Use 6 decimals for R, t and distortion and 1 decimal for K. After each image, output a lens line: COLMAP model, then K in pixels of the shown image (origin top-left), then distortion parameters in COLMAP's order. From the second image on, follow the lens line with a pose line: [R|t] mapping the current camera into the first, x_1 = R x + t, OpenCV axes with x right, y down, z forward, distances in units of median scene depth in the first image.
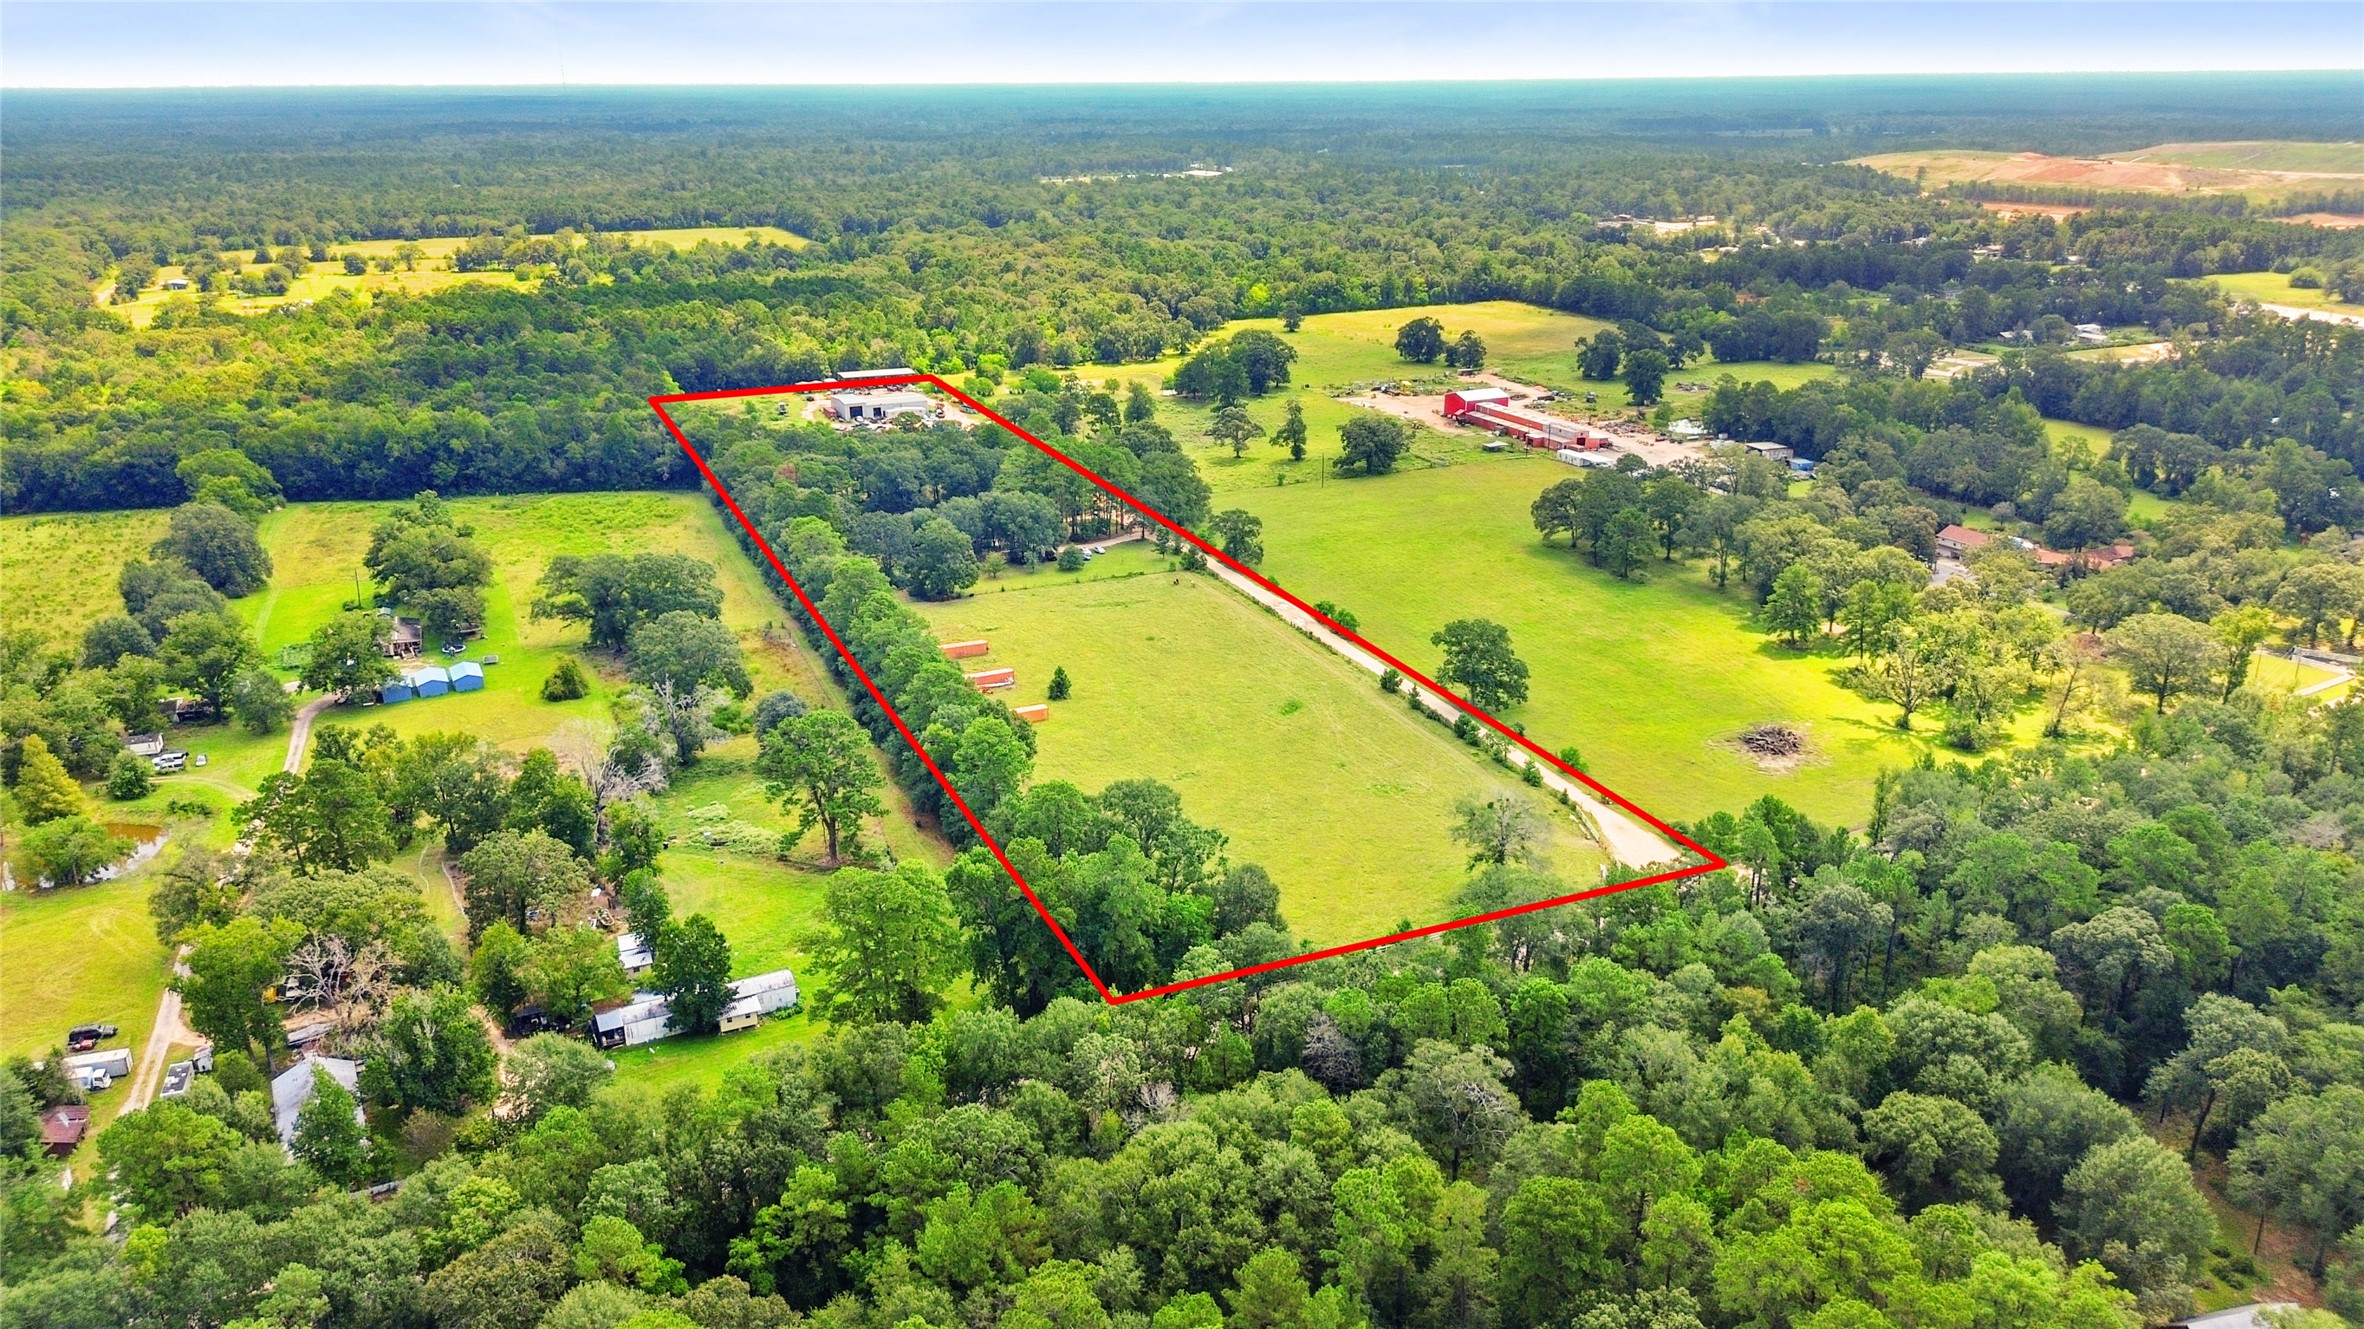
lens RADIAL K [[1689.4, 0, 1182.0], [0, 1689.4, 664.5], [0, 0, 1]] dist [0.083862, -0.100922]
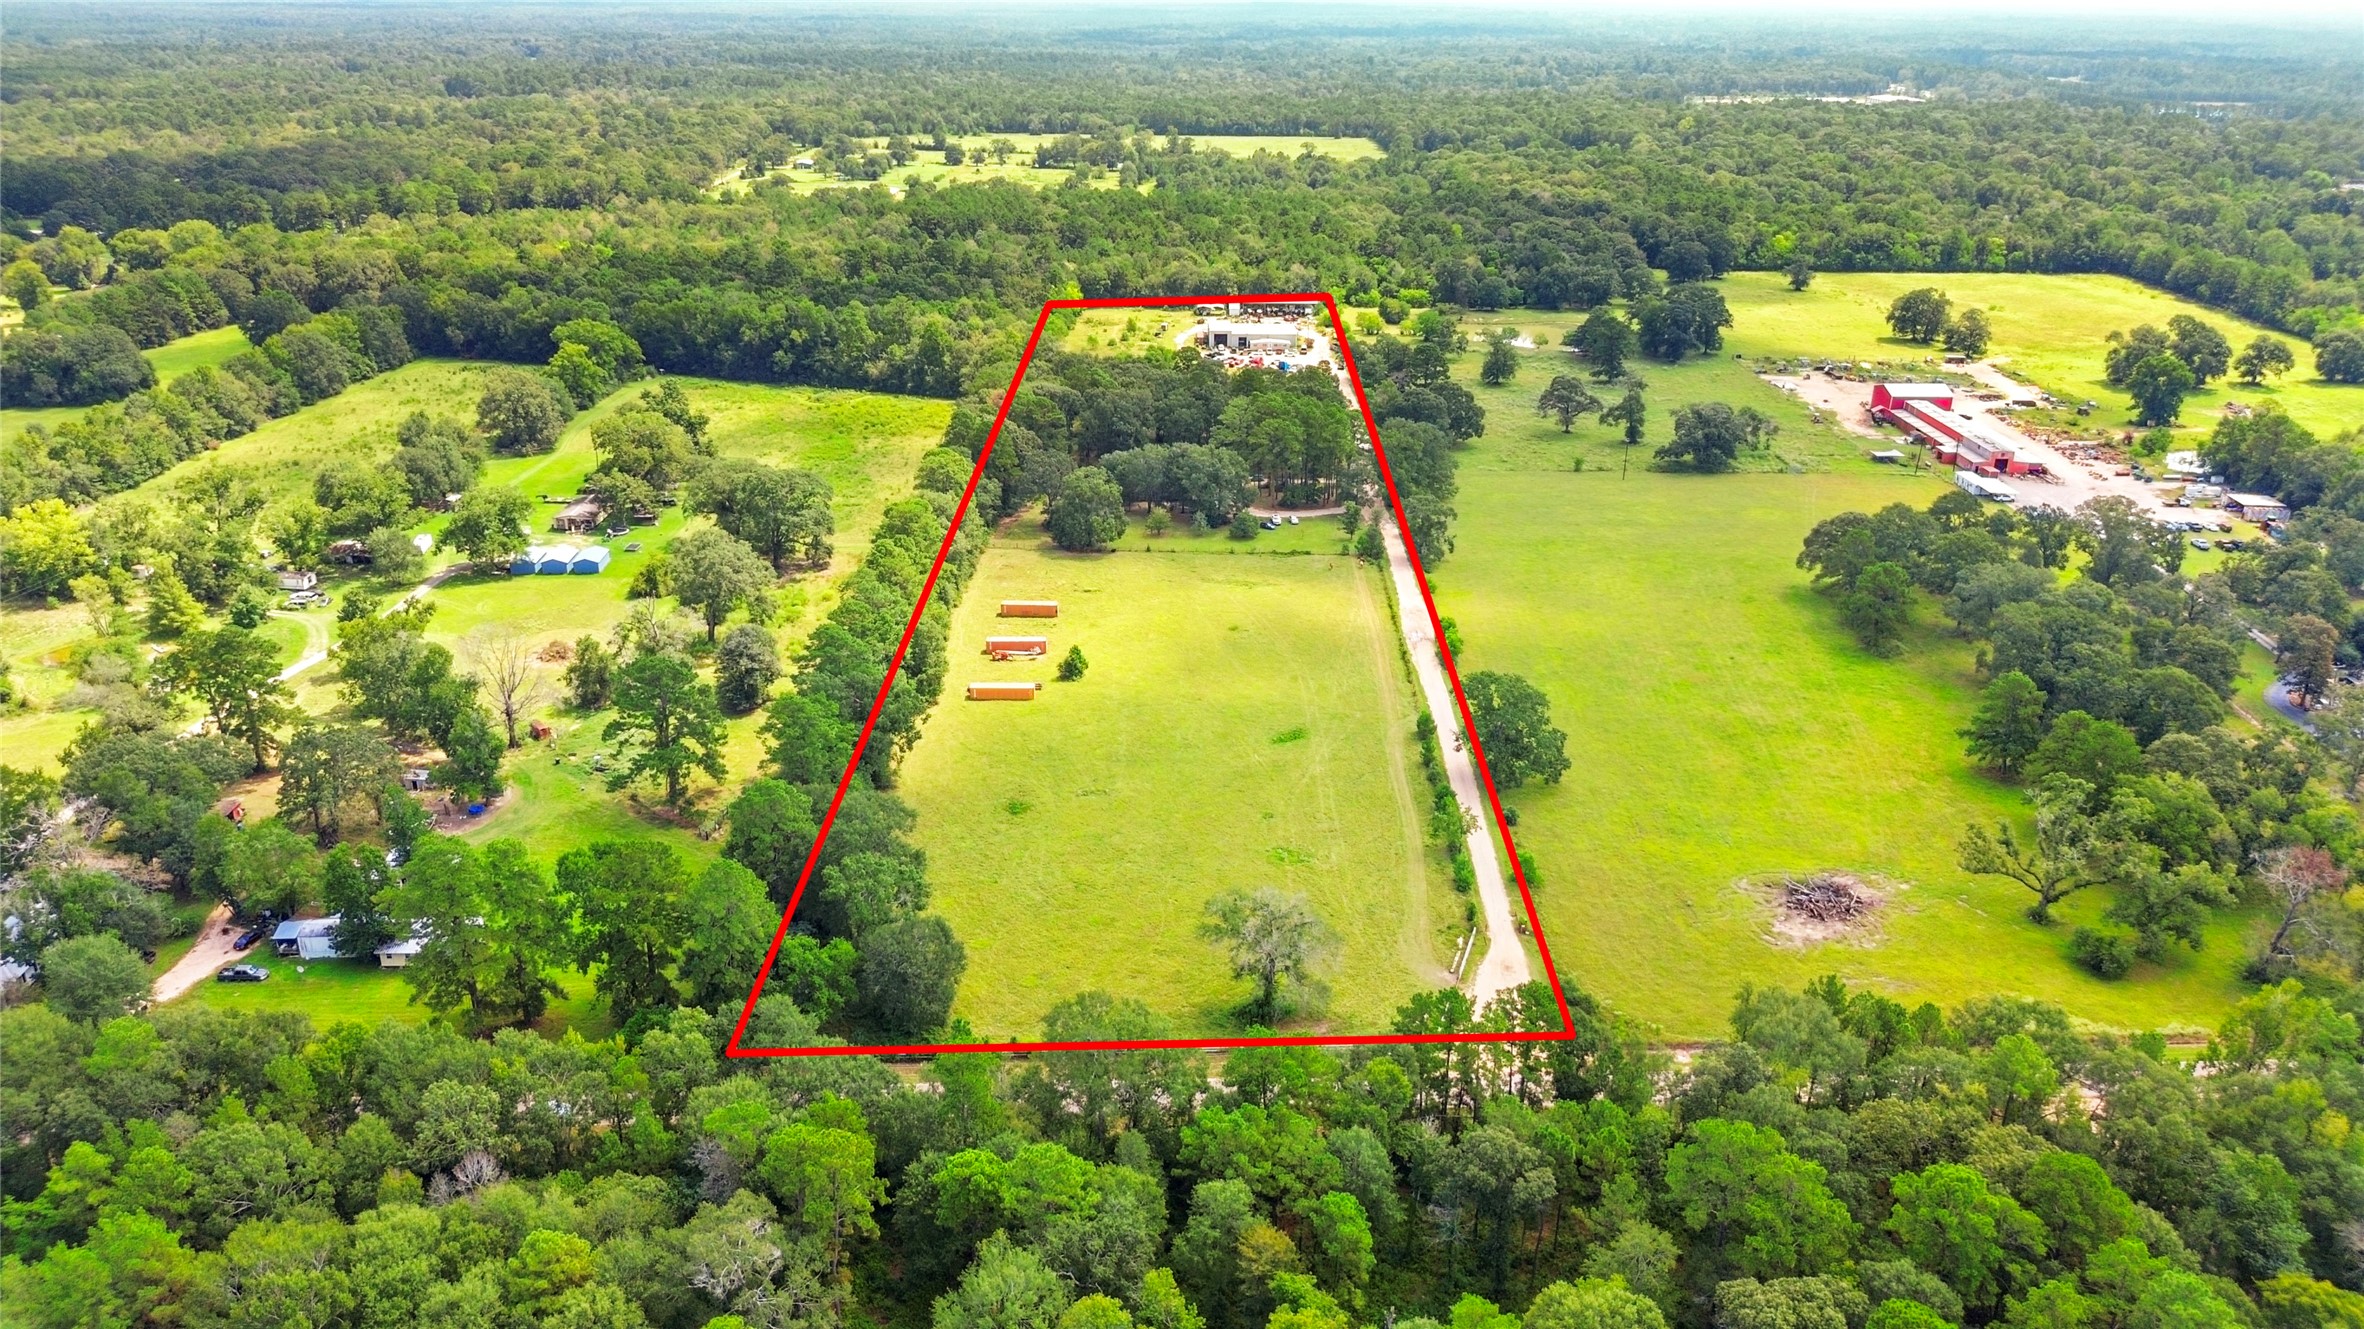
lens RADIAL K [[1689.4, 0, 1182.0], [0, 1689.4, 664.5], [0, 0, 1]] dist [0.083862, -0.100922]
pose [[0.913884, 0.170054, -0.368644, 0.152871], [-0.151786, 0.985312, 0.078238, -0.032876], [0.376534, -0.015546, 0.926272, 0.078571]]
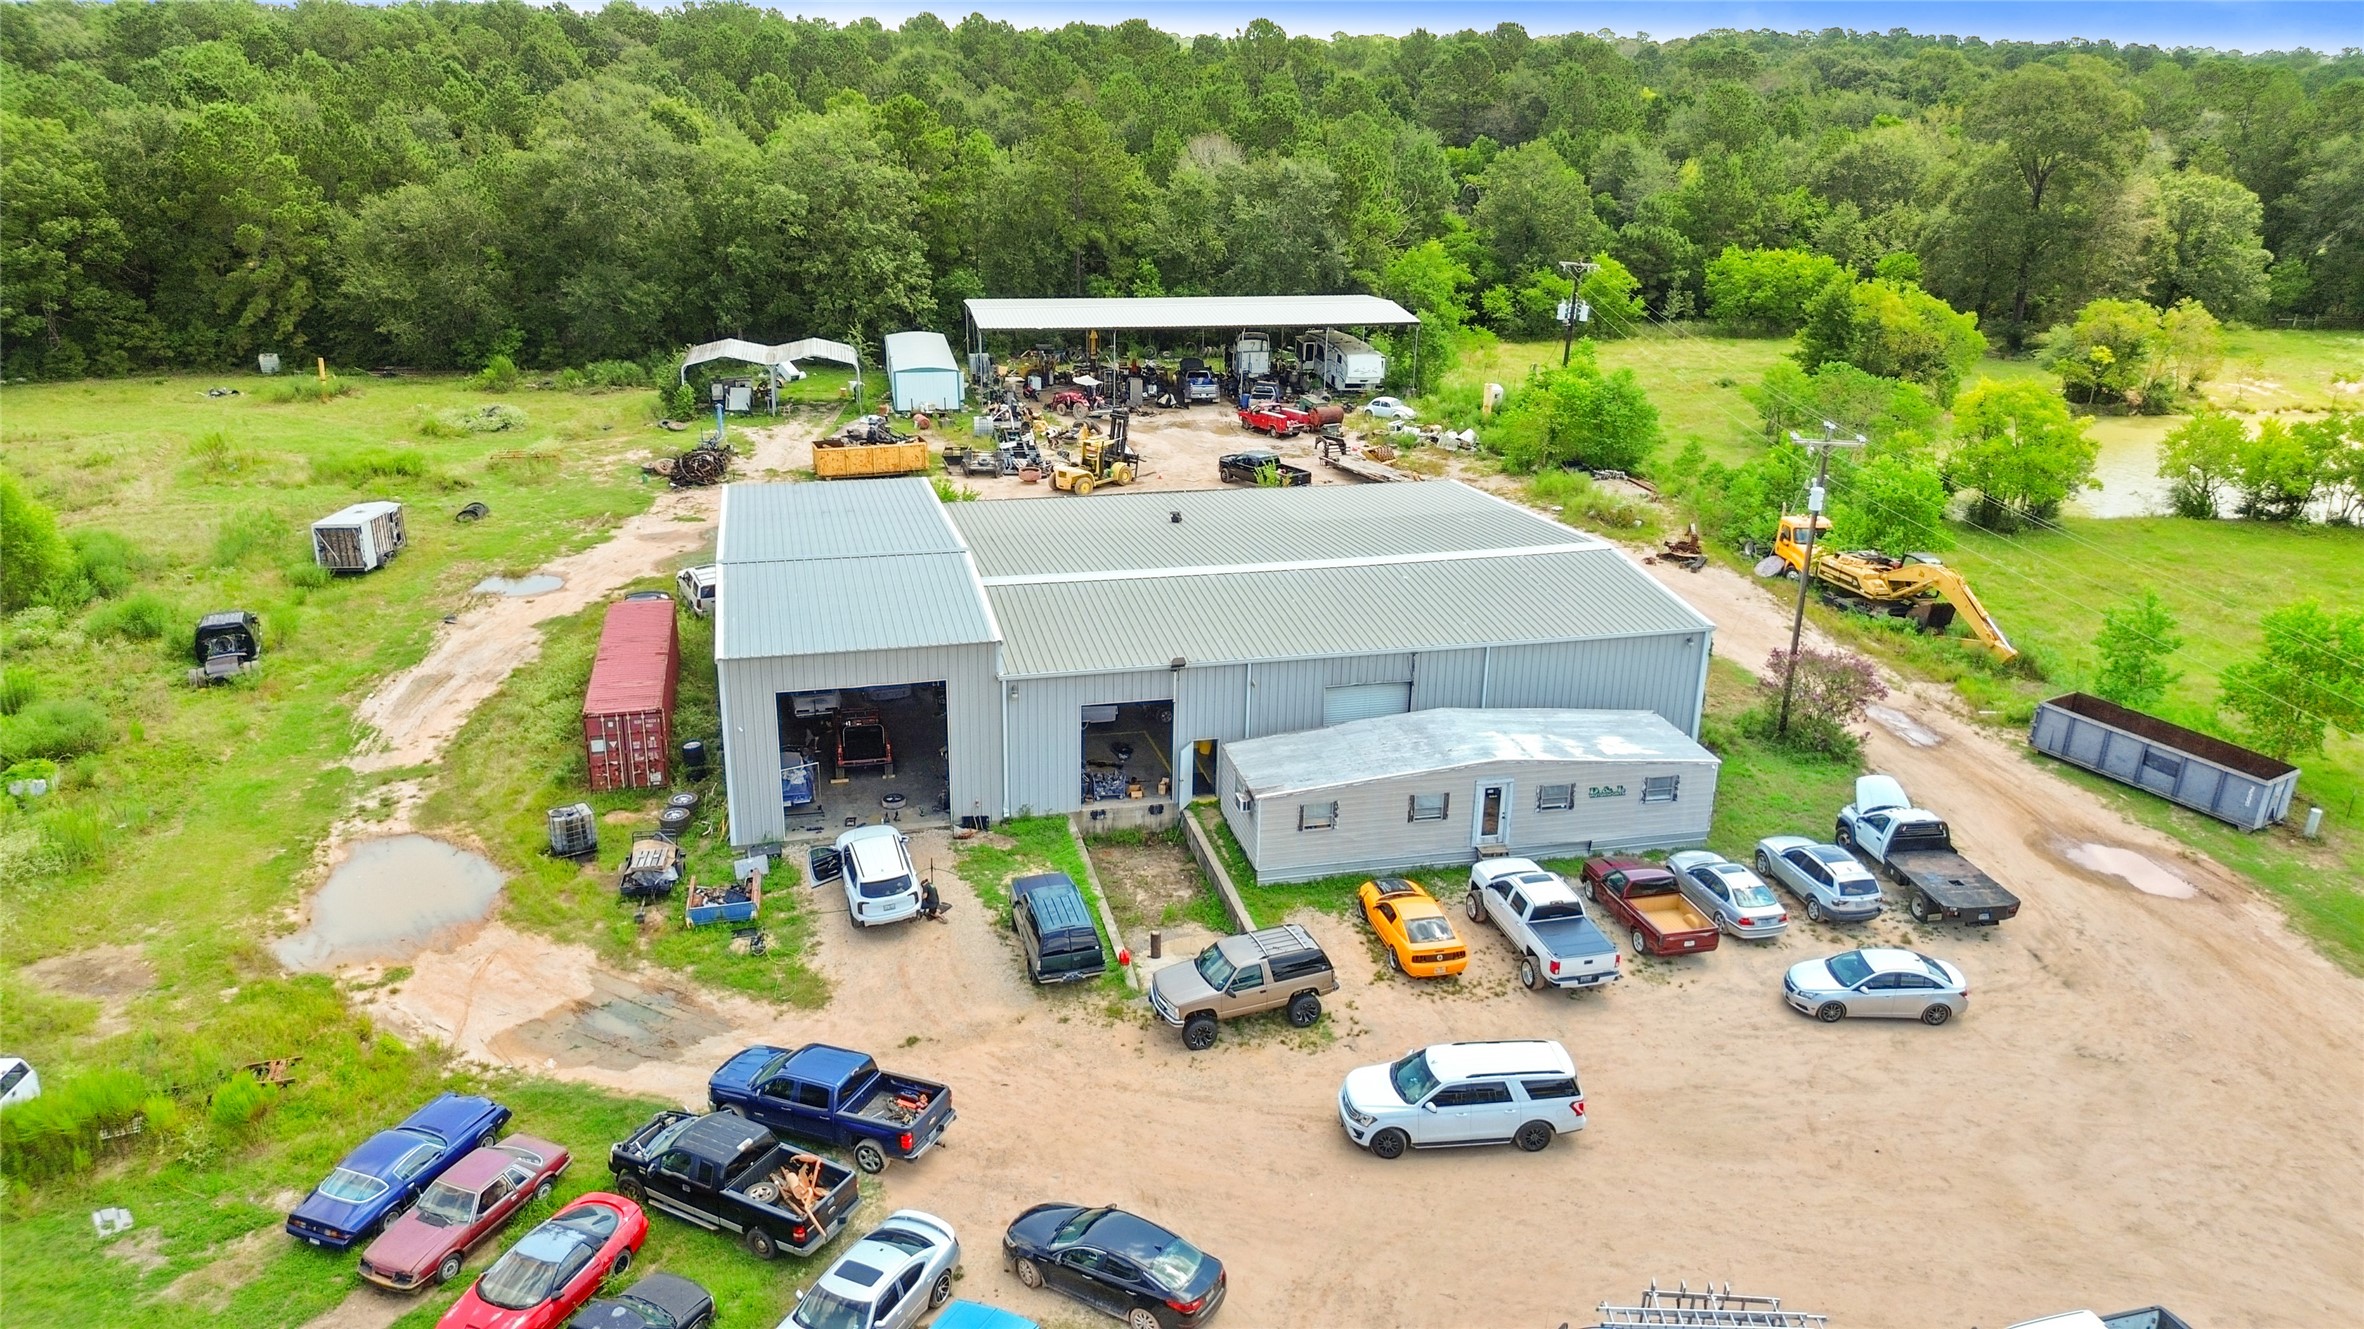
lens RADIAL K [[1689.4, 0, 1182.0], [0, 1689.4, 664.5], [0, 0, 1]] dist [0.083862, -0.100922]
pose [[0.980239, 0.092676, -0.174763, -0.142095], [-0.090015, 0.995672, 0.023113, -0.135052], [0.176149, -0.006925, 0.984339, 0.800874]]
